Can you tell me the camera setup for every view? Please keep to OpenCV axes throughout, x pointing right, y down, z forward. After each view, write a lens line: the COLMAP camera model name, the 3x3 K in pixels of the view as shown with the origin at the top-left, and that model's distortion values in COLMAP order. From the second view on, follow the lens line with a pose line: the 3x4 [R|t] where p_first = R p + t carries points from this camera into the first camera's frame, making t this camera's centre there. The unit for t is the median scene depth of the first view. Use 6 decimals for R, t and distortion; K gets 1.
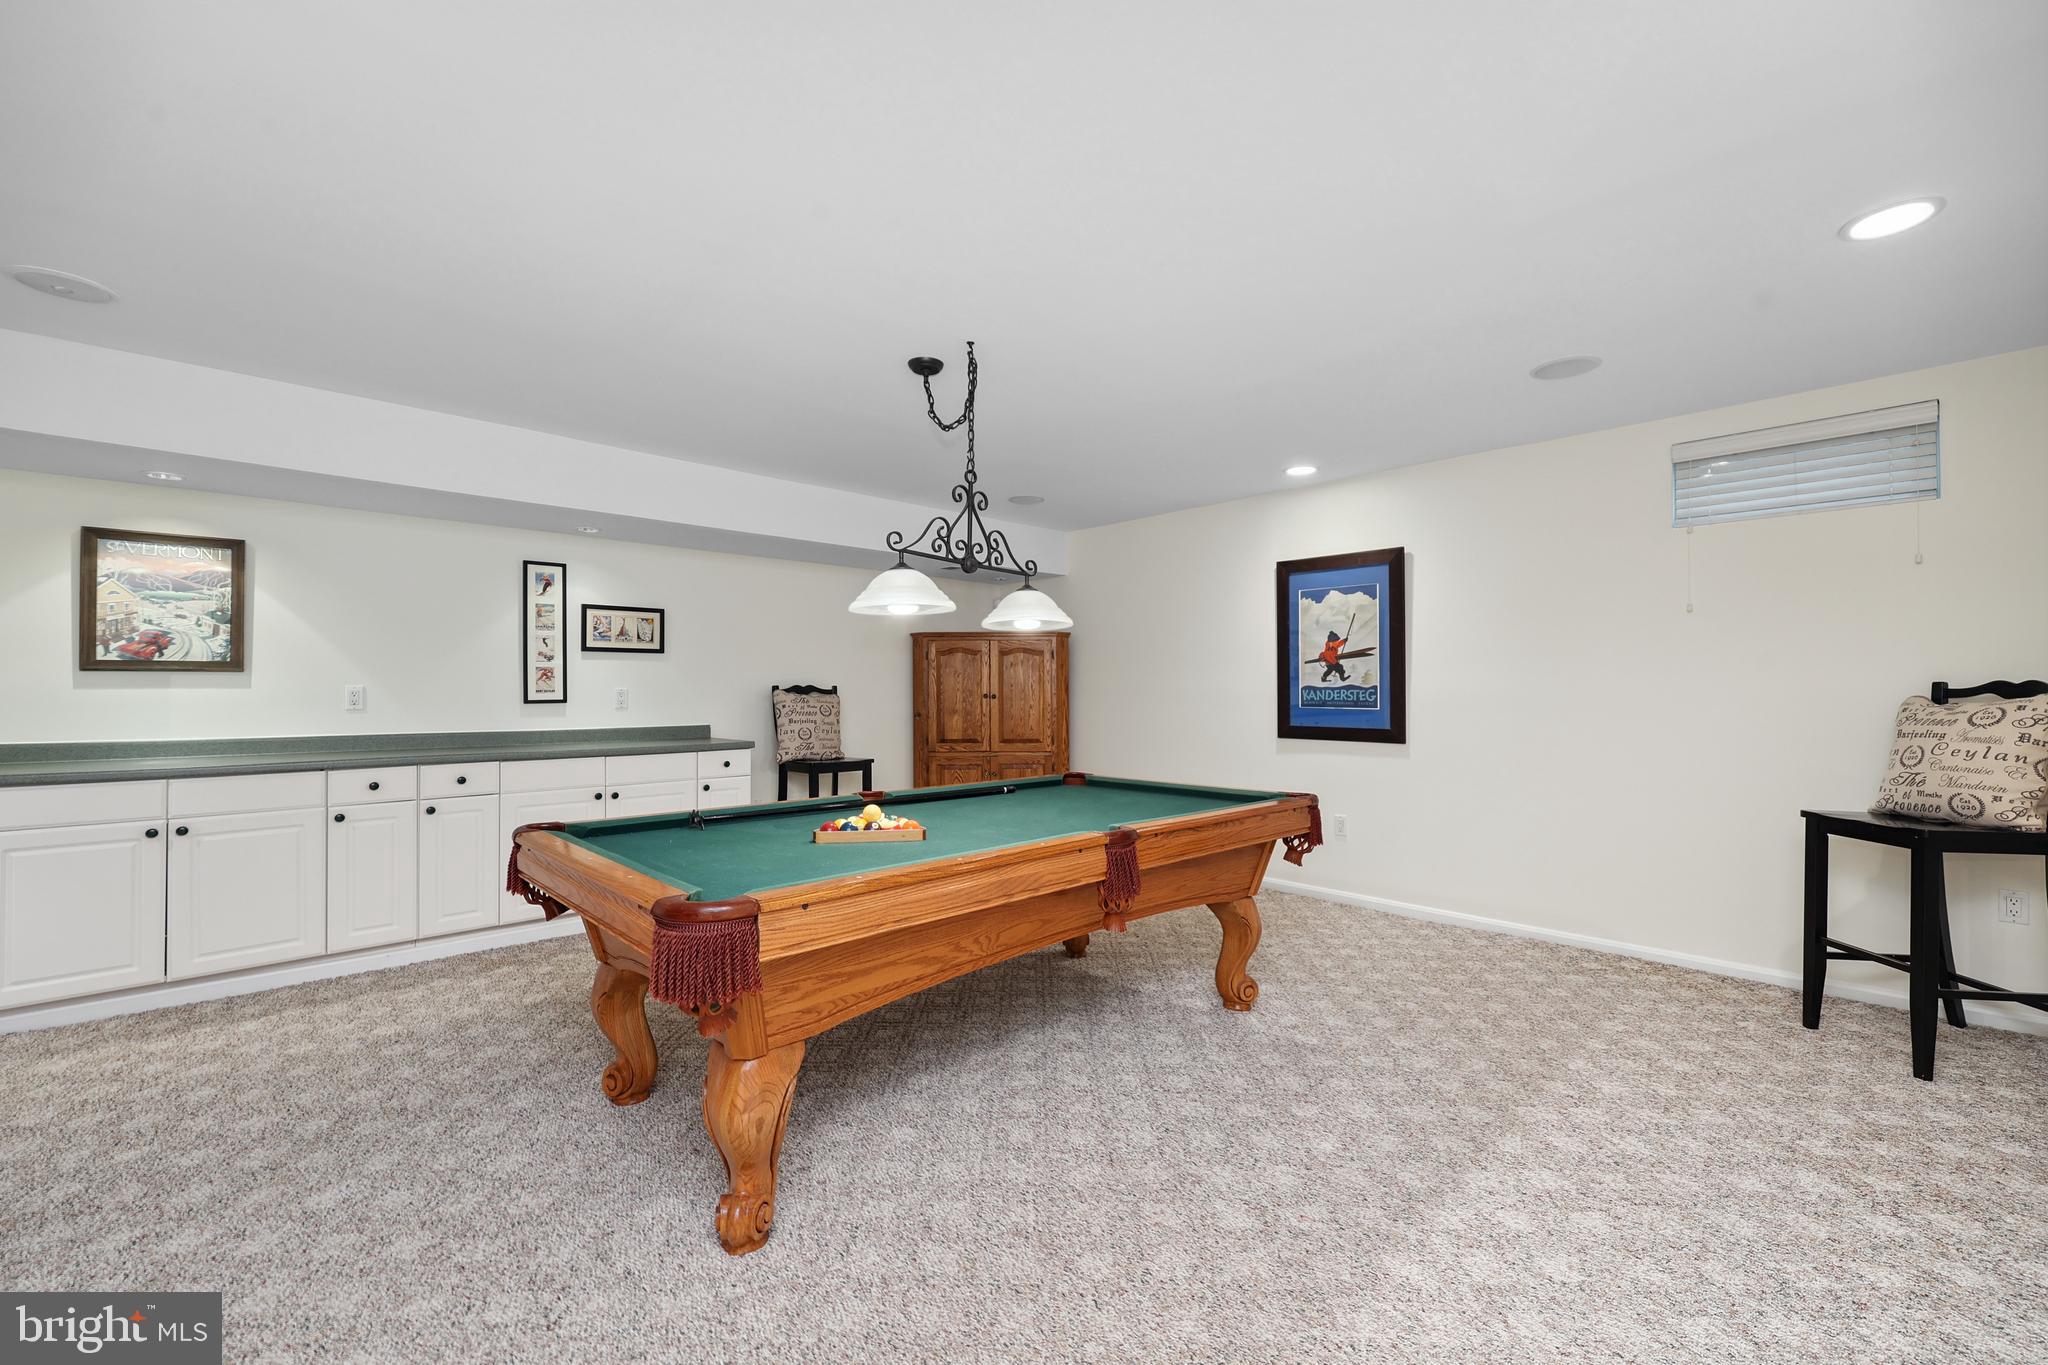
lens RADIAL K [[831.5, 0, 1035.5], [0, 831.5, 676.8], [0, 0, 1]] dist [-0.000404, 0.000128]
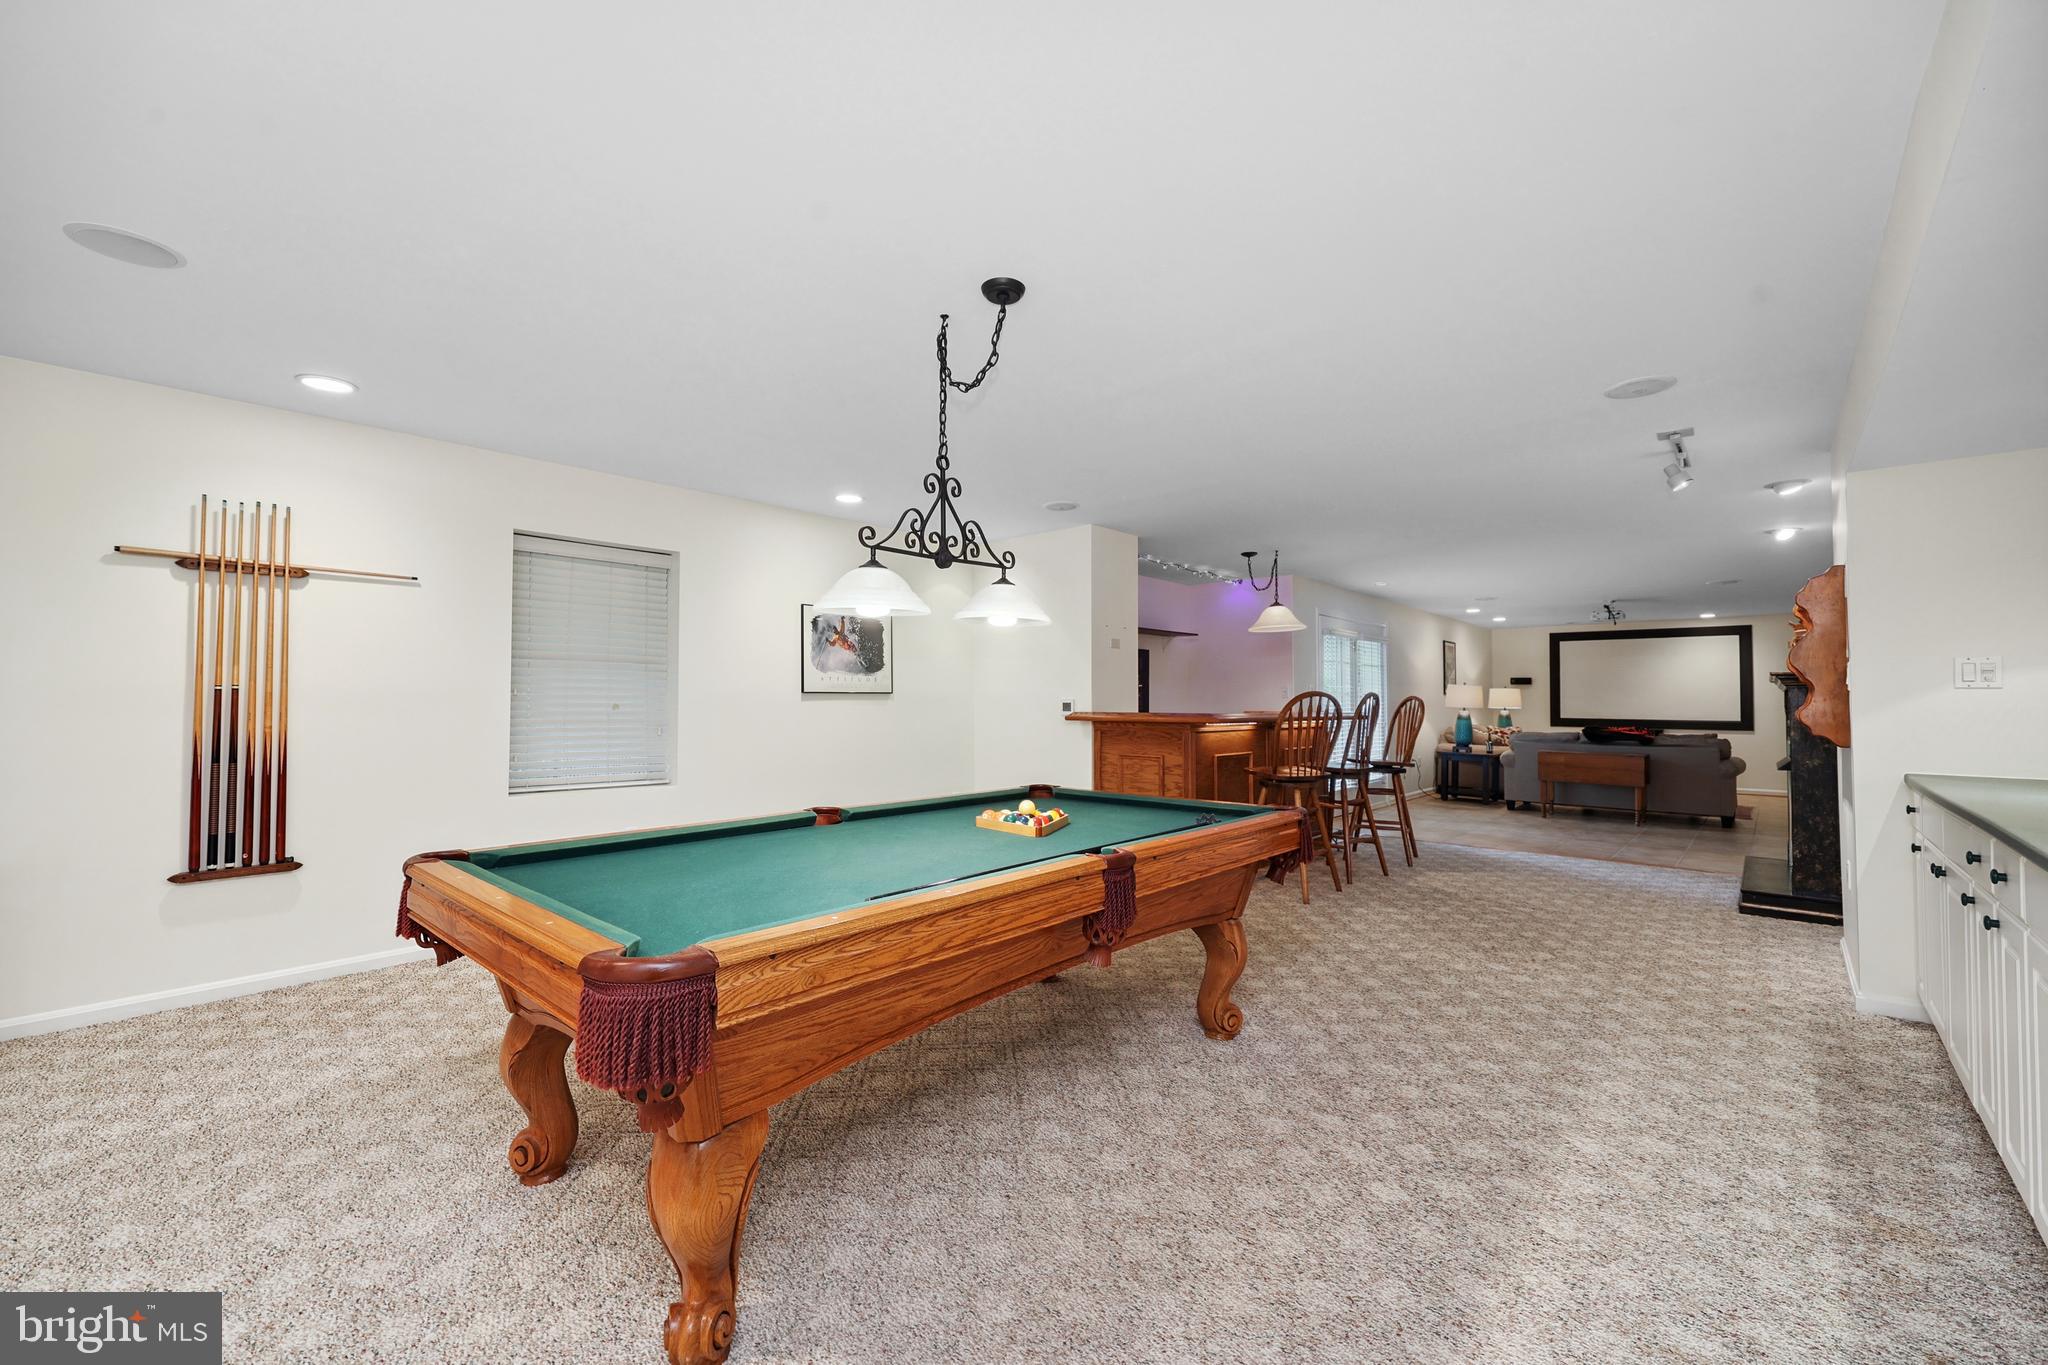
lens RADIAL K [[831.5, 0, 1010.6], [0, 831.5, 683.8], [0, 0, 1]] dist [-0.000404, 0.000128]
pose [[-0.998910, -0.002528, -0.046619, -0.098011], [-0.000806, 0.999319, -0.036902, 0.033134], [0.046681, -0.036824, -0.998231, 1.772925]]
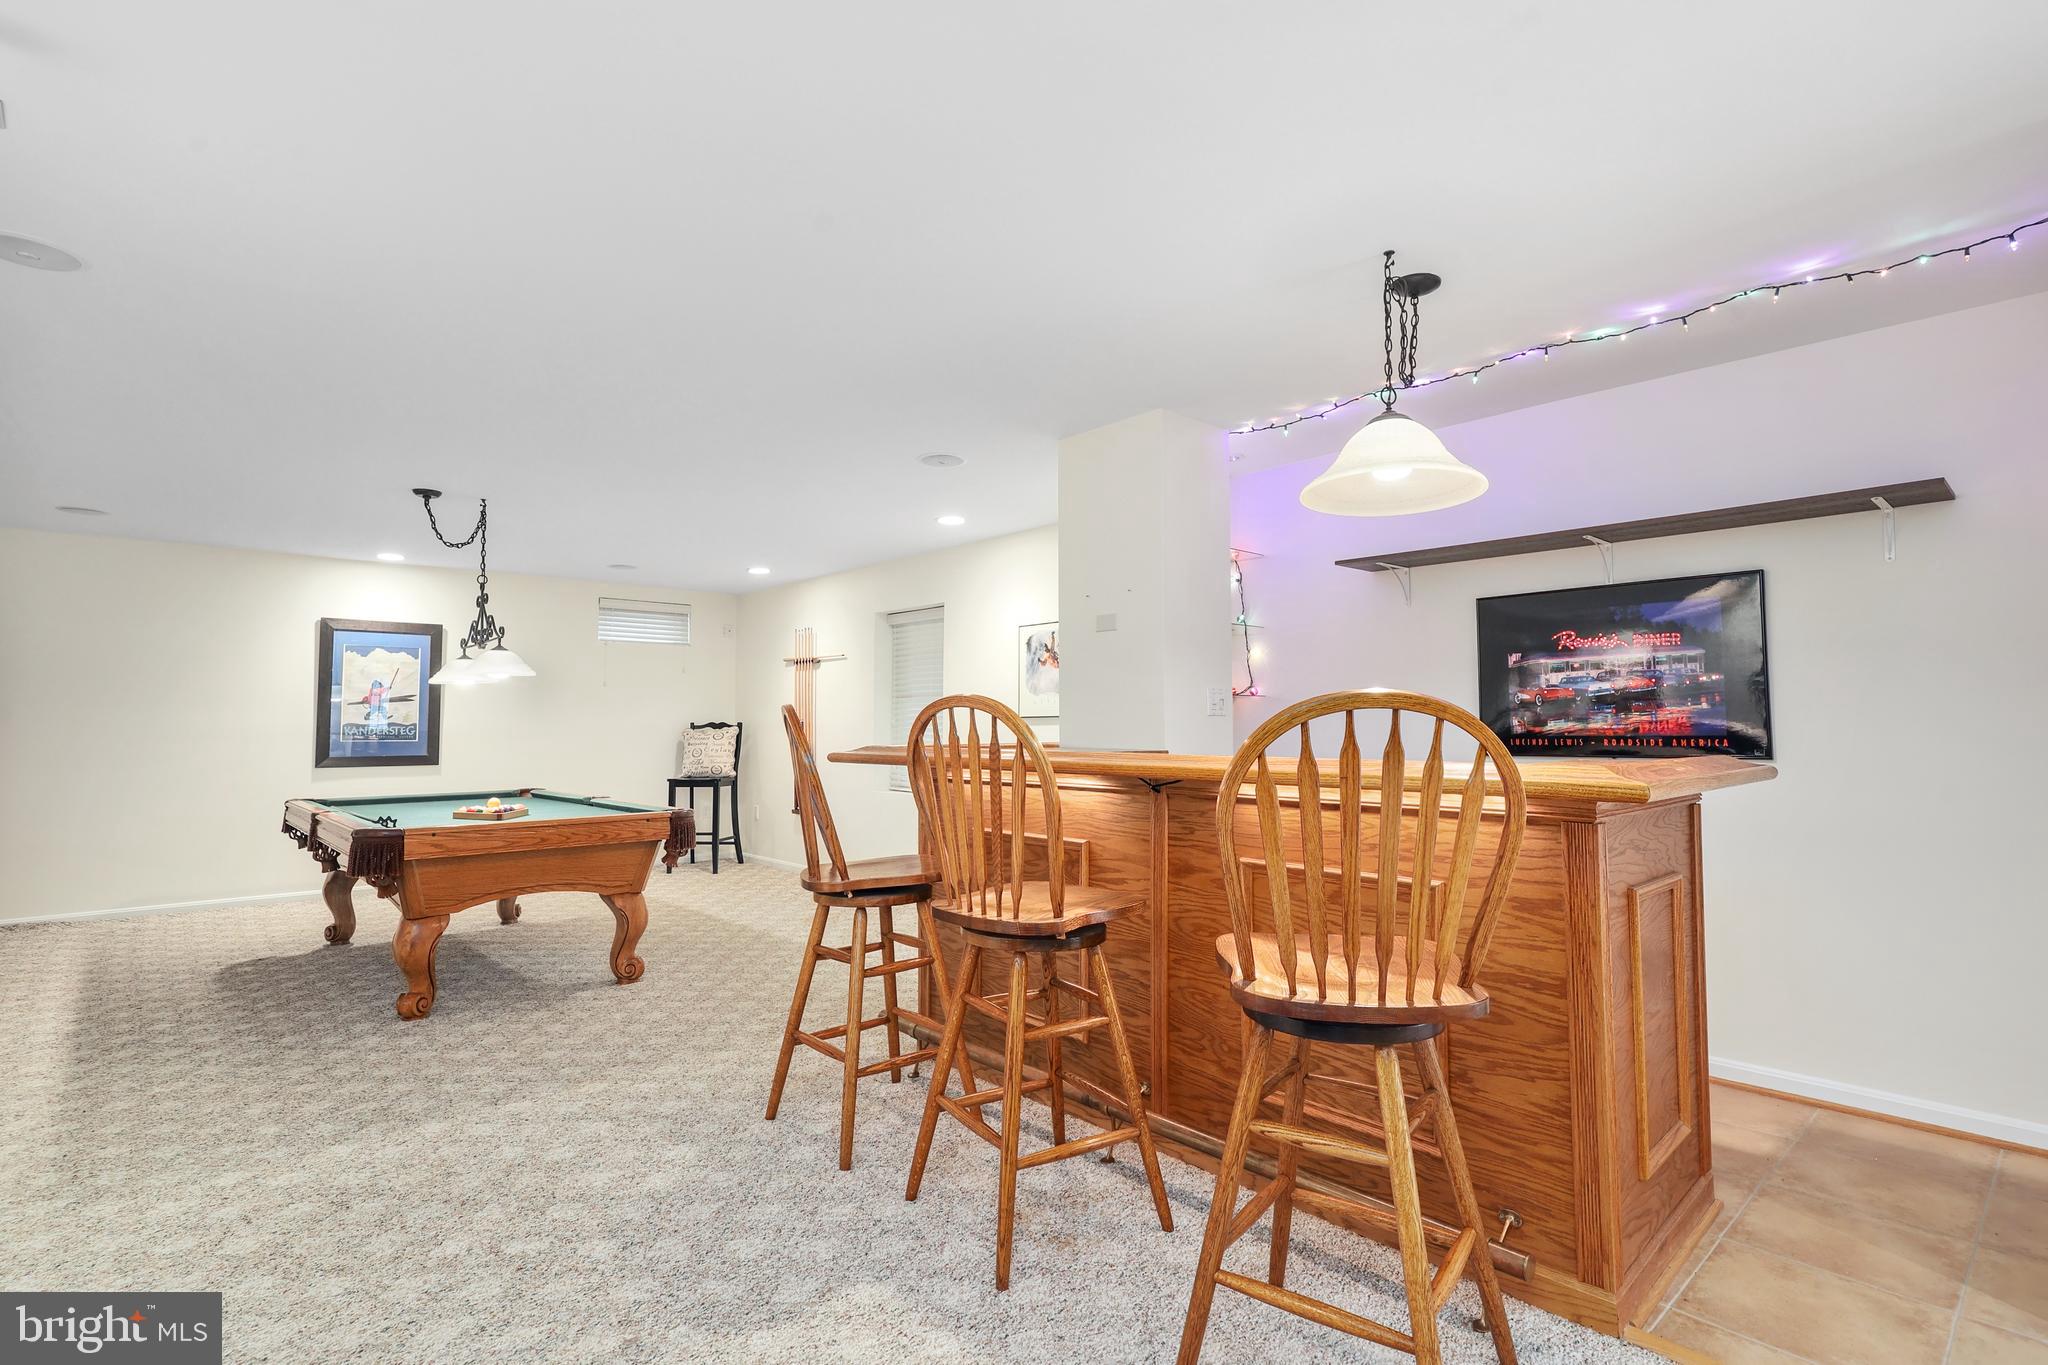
lens RADIAL K [[956.6, 0, 1029.9], [0, 956.6, 680.9], [0, 0, 1]] dist [0.001360, -0.000433]
pose [[0.027234, 0.046600, 0.998542, -1.675572], [-0.011741, 0.998859, -0.046294, 0.003051], [-0.999560, -0.010463, 0.027750, -0.057137]]
